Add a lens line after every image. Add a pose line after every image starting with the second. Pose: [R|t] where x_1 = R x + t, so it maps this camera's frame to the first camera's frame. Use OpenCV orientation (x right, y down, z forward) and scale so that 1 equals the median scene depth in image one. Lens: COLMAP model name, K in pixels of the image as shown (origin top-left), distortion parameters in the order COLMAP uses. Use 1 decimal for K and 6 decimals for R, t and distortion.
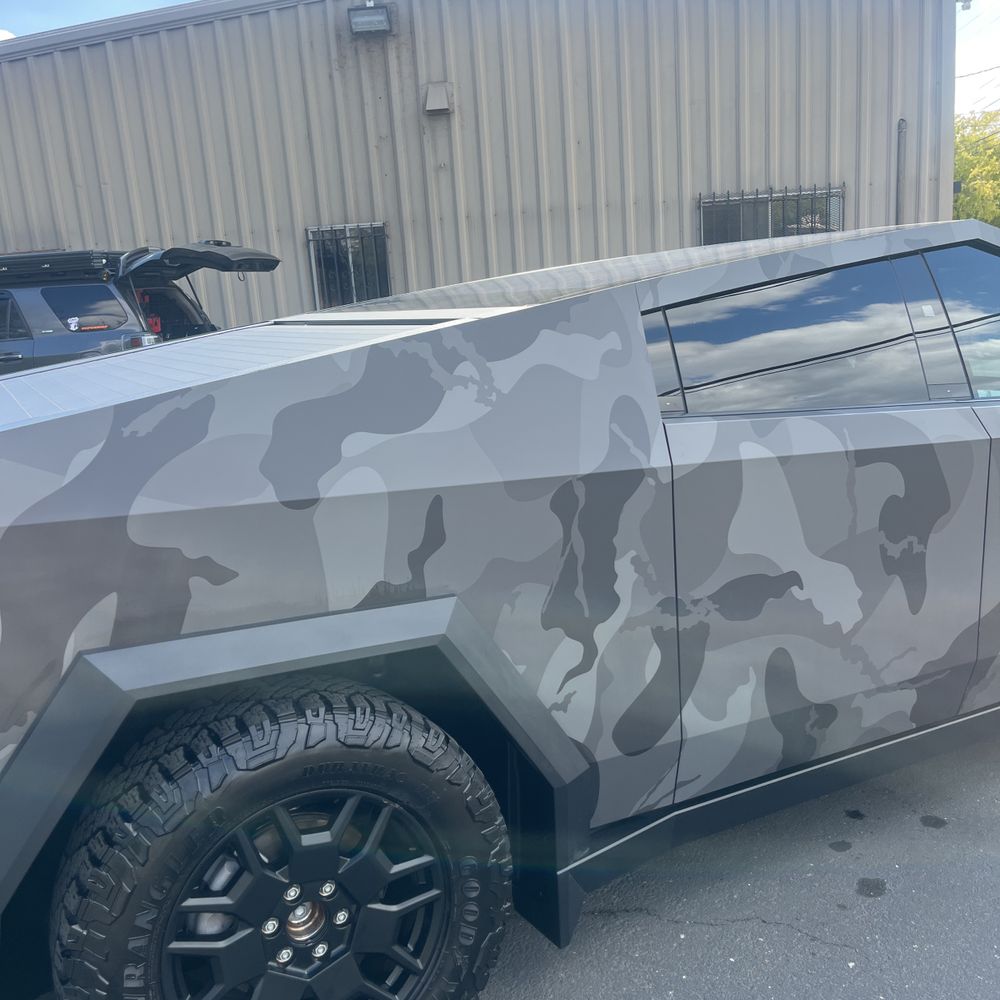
lens RADIAL K [[1024.8, 0, 505.8], [0, 1024.8, 497.2], [0, 0, 1]] dist [0.033021, 0.000000]
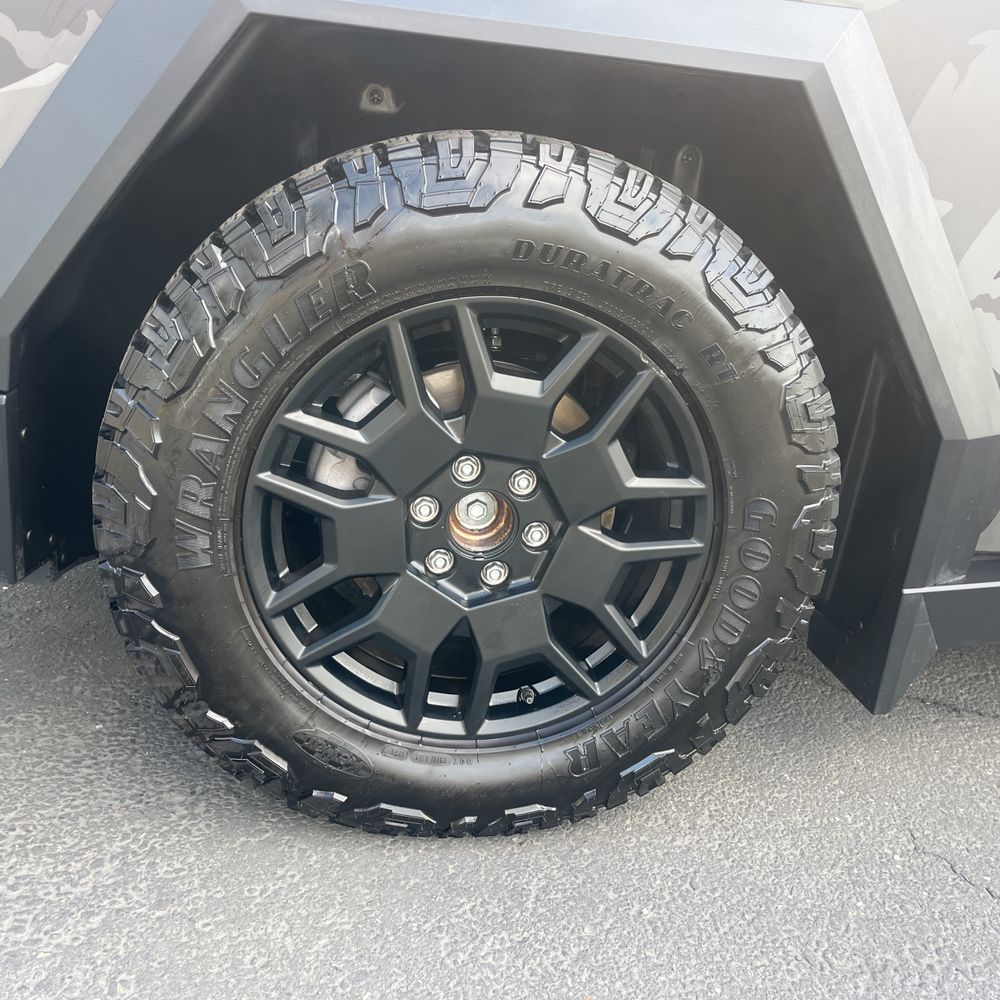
lens RADIAL K [[1024.8, 0, 492.7], [0, 1024.8, 497.4], [0, 0, 1]] dist [0.033021, 0.000000]
pose [[0.926048, 0.237987, -0.292911, -0.008905], [-0.186834, 0.963428, 0.192094, 0.273937], [0.327914, -0.123163, 0.936645, 0.420457]]
